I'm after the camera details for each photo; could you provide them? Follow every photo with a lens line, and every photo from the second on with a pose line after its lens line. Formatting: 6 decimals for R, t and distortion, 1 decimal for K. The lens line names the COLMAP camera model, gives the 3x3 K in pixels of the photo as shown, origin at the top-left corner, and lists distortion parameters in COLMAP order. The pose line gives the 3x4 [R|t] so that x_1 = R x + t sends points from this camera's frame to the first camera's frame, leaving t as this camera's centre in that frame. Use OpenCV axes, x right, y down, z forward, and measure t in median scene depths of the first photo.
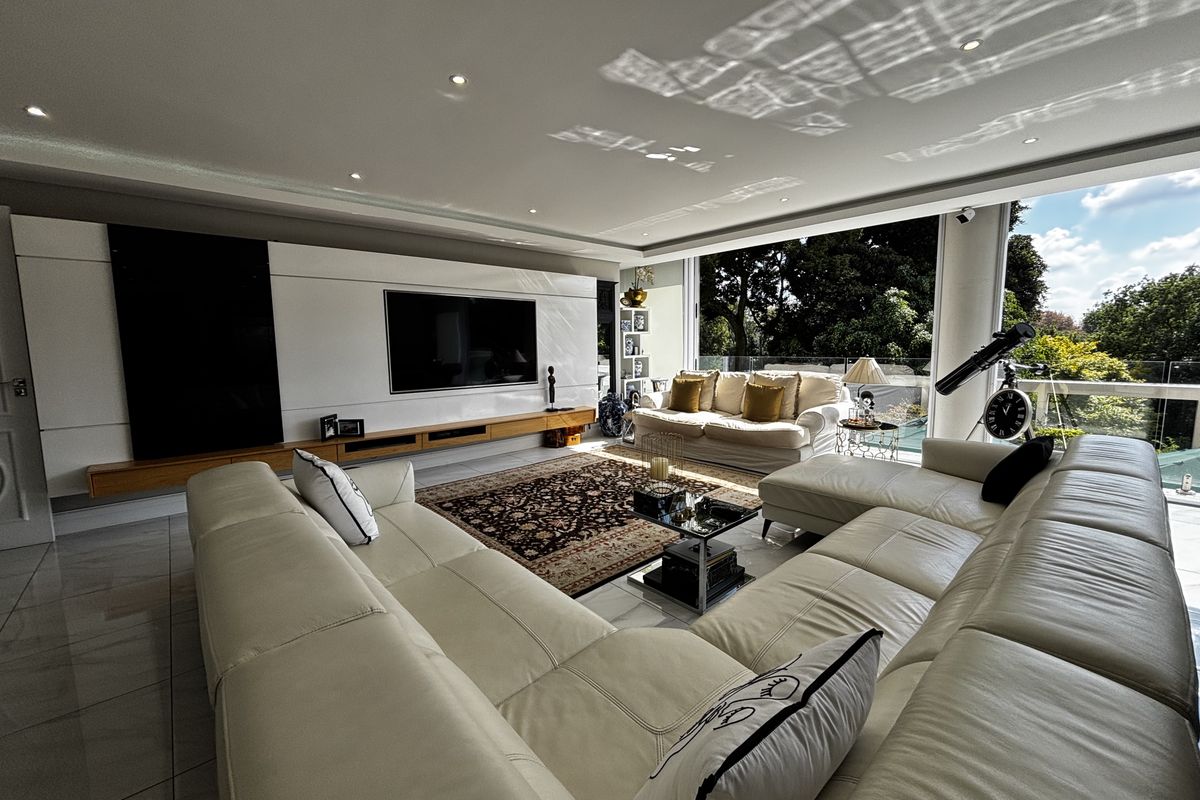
lens RADIAL K [[481.3, 0, 601.5], [0, 481.3, 435.3], [0, 0, 1]] dist [0.023415, -0.013098]
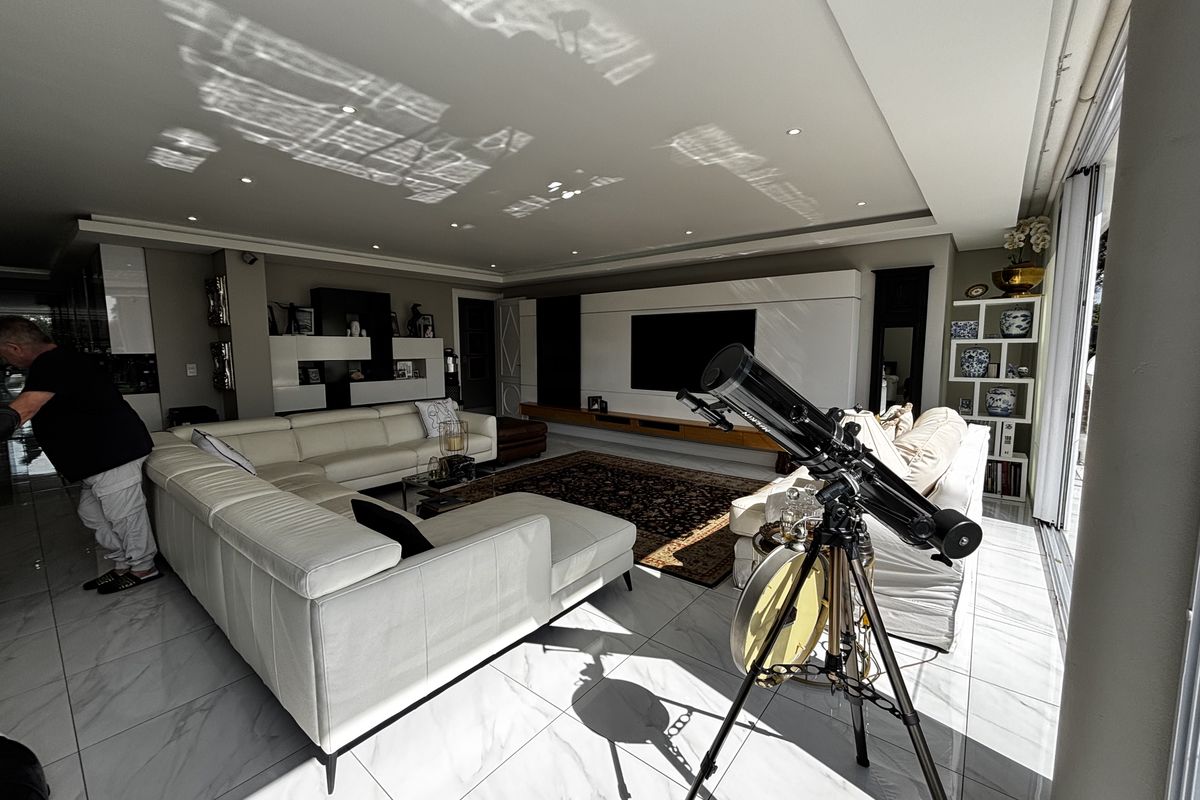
lens RADIAL K [[482.2, 0, 596.9], [0, 482.2, 399.7], [0, 0, 1]] dist [0.003756, 0.000283]
pose [[0.146282, 0.110135, -0.983093, 1.134273], [-0.199478, 0.976653, 0.079731, -0.173732], [0.968922, 0.184442, 0.164837, 0.834018]]
